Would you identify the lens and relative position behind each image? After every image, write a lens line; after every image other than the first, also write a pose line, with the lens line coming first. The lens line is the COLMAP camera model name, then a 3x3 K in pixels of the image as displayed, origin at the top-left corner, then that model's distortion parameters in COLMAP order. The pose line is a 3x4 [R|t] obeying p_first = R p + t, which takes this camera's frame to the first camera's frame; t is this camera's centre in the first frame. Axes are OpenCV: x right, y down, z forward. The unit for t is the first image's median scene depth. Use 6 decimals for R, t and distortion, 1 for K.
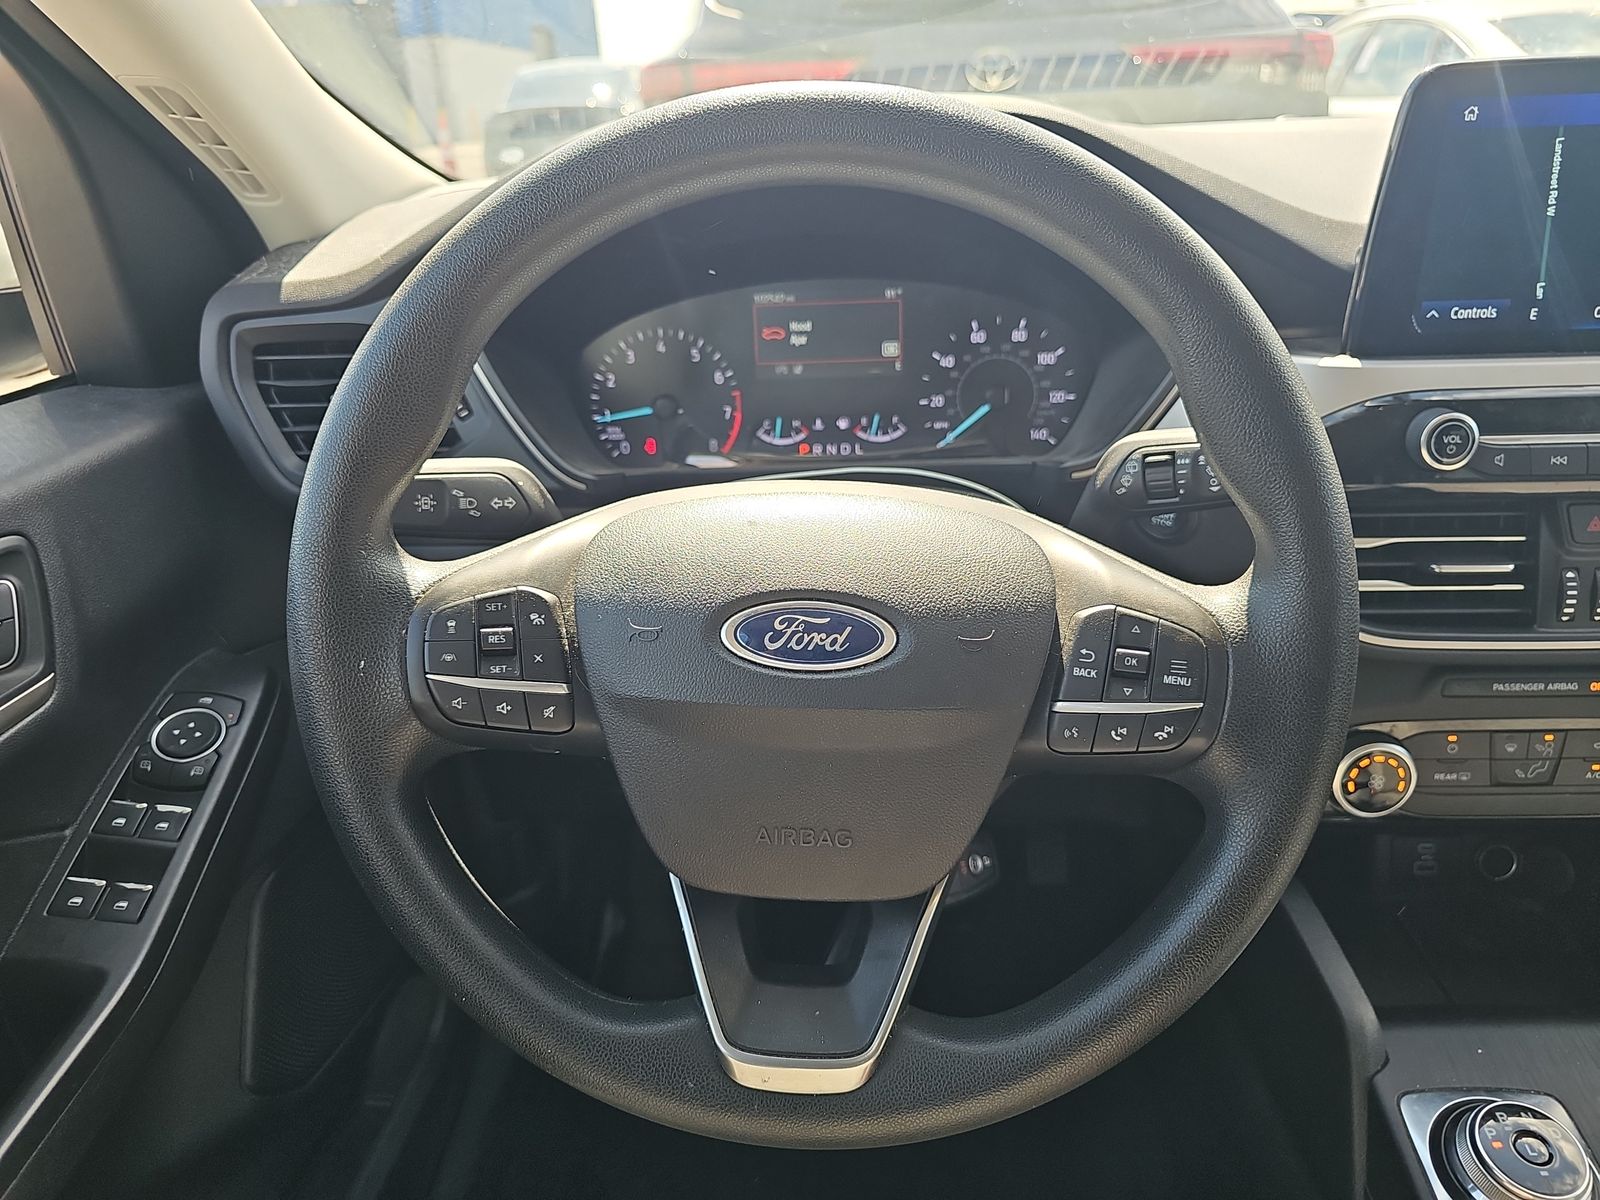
lens RADIAL K [[1096.3, 0, 800.0], [0, 1096.3, 600.0], [0, 0, 1]] dist [0.156665, -0.155258]
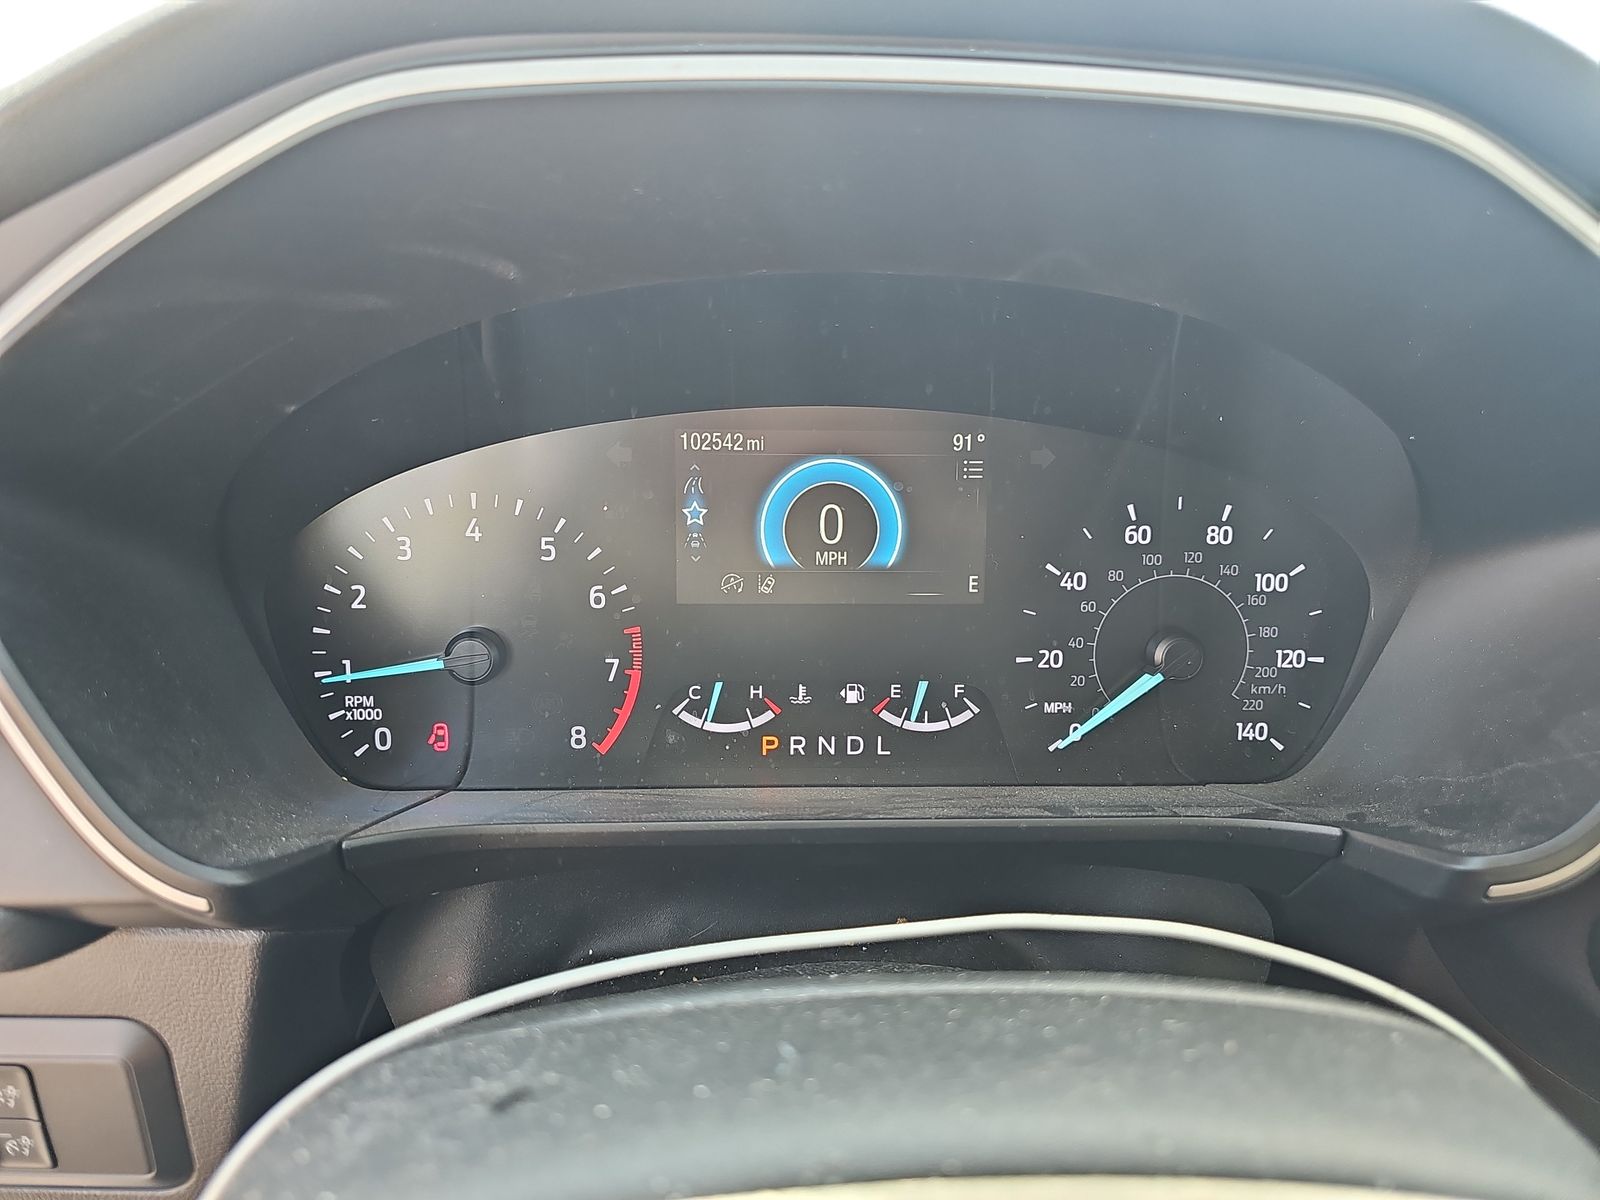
lens RADIAL K [[1096.3, 0, 800.0], [0, 1096.3, 600.0], [0, 0, 1]] dist [0.156665, -0.155258]
pose [[0.995172, 0.028754, 0.093842, -0.031401], [-0.013130, 0.986531, -0.163044, -0.124847], [-0.097266, 0.161024, 0.982146, 0.529386]]
